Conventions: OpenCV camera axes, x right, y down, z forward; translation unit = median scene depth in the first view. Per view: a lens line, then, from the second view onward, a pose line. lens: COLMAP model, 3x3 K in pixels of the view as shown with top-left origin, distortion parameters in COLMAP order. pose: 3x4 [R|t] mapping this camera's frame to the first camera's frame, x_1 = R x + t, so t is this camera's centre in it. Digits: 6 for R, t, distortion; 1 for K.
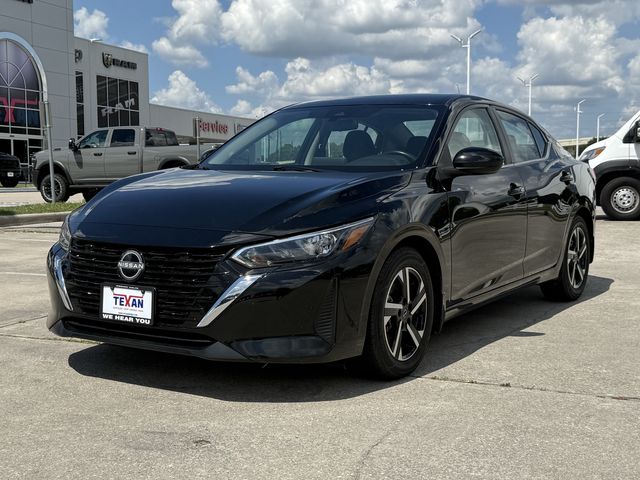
lens RADIAL K [[943.3, 0, 320.0], [0, 943.3, 240.0], [0, 0, 1]] dist [0.049173, 0.061629]
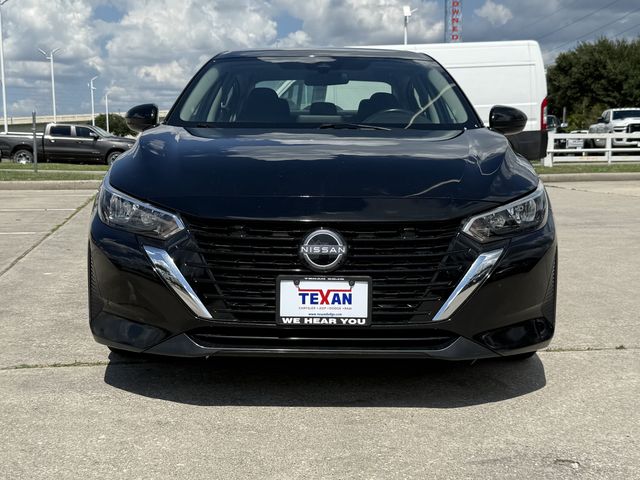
lens RADIAL K [[943.3, 0, 320.0], [0, 943.3, 240.0], [0, 0, 1]] dist [0.049173, 0.061629]
pose [[0.844941, -0.062425, 0.531204, -0.602976], [0.042820, 0.997873, 0.049155, -0.017791], [-0.533143, -0.018787, 0.845817, 0.371018]]
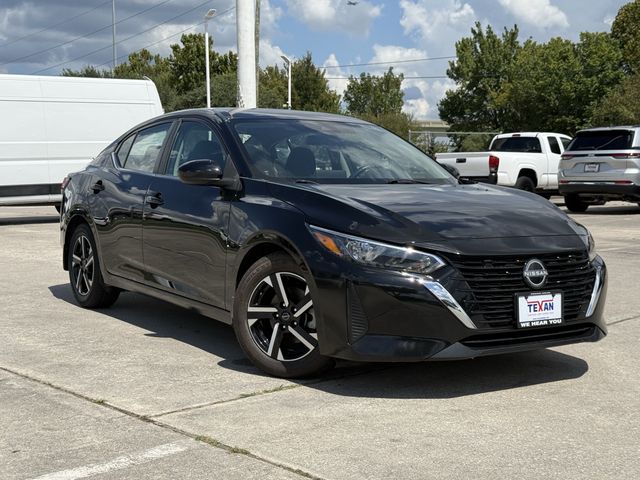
lens RADIAL K [[943.3, 0, 320.0], [0, 943.3, 240.0], [0, 0, 1]] dist [0.049173, 0.061629]
pose [[0.408269, -0.069830, 0.910187, -1.284754], [0.071909, 0.996432, 0.044191, -0.076516], [-0.910025, 0.047409, 0.411834, 0.783490]]
